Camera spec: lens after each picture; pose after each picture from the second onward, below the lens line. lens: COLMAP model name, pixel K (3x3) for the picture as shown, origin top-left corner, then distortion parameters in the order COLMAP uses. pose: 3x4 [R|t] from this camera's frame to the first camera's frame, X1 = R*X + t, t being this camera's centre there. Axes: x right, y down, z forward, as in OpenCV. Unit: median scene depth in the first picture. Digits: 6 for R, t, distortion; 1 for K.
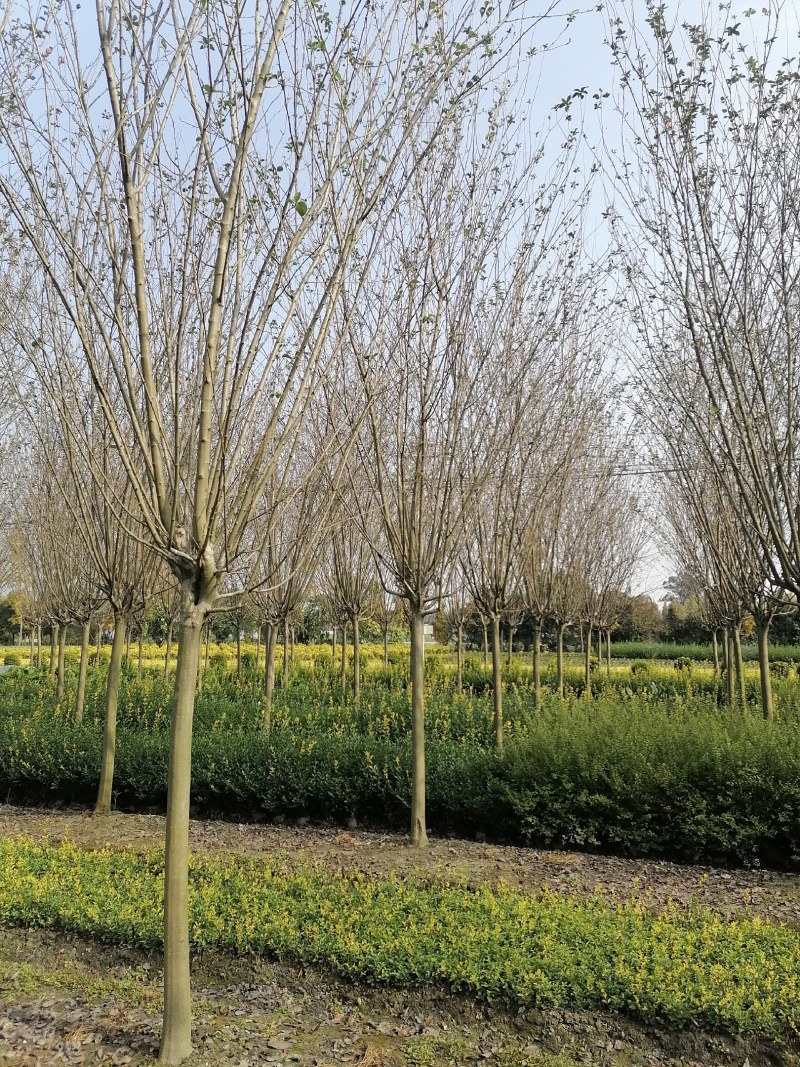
lens RADIAL K [[784.2, 0, 402.9], [0, 784.2, 530.9], [0, 0, 1]] dist [0.106206, -0.133785]
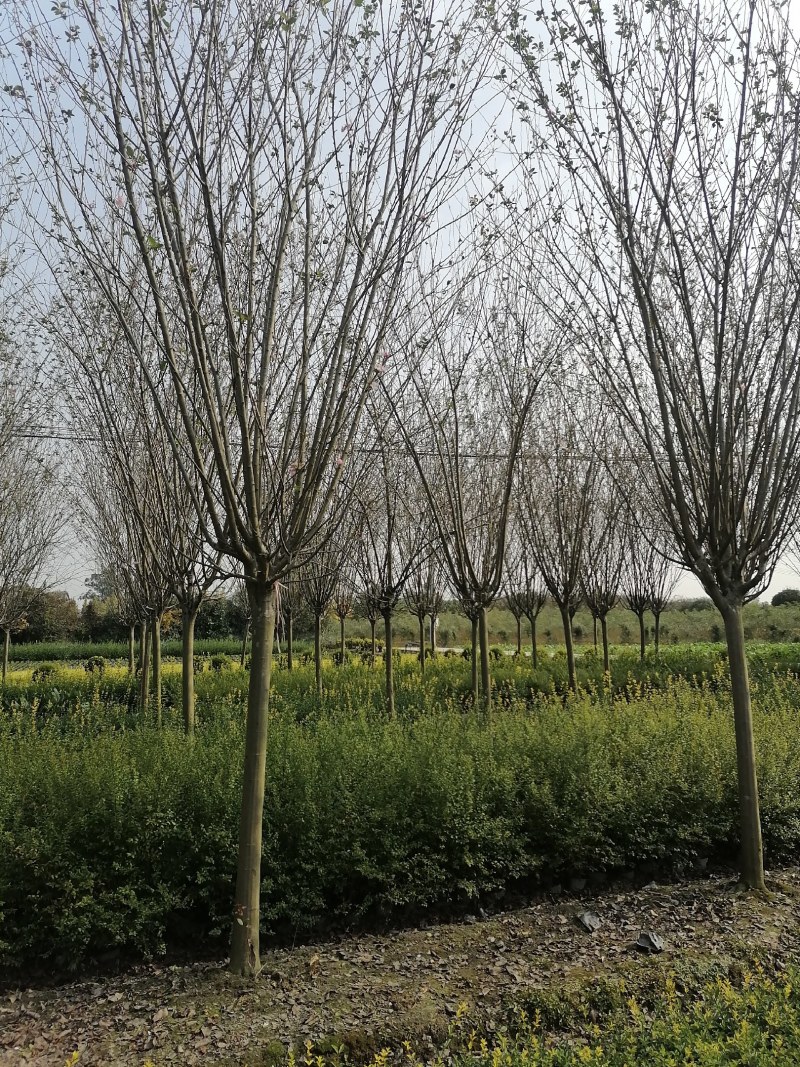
lens RADIAL K [[784.2, 0, 402.9], [0, 784.2, 530.9], [0, 0, 1]] dist [0.106206, -0.133785]
pose [[0.767289, 0.059491, 0.638536, 0.122204], [-0.061057, 0.997942, -0.019609, 0.047005], [-0.638388, -0.023941, 0.769342, 0.302992]]
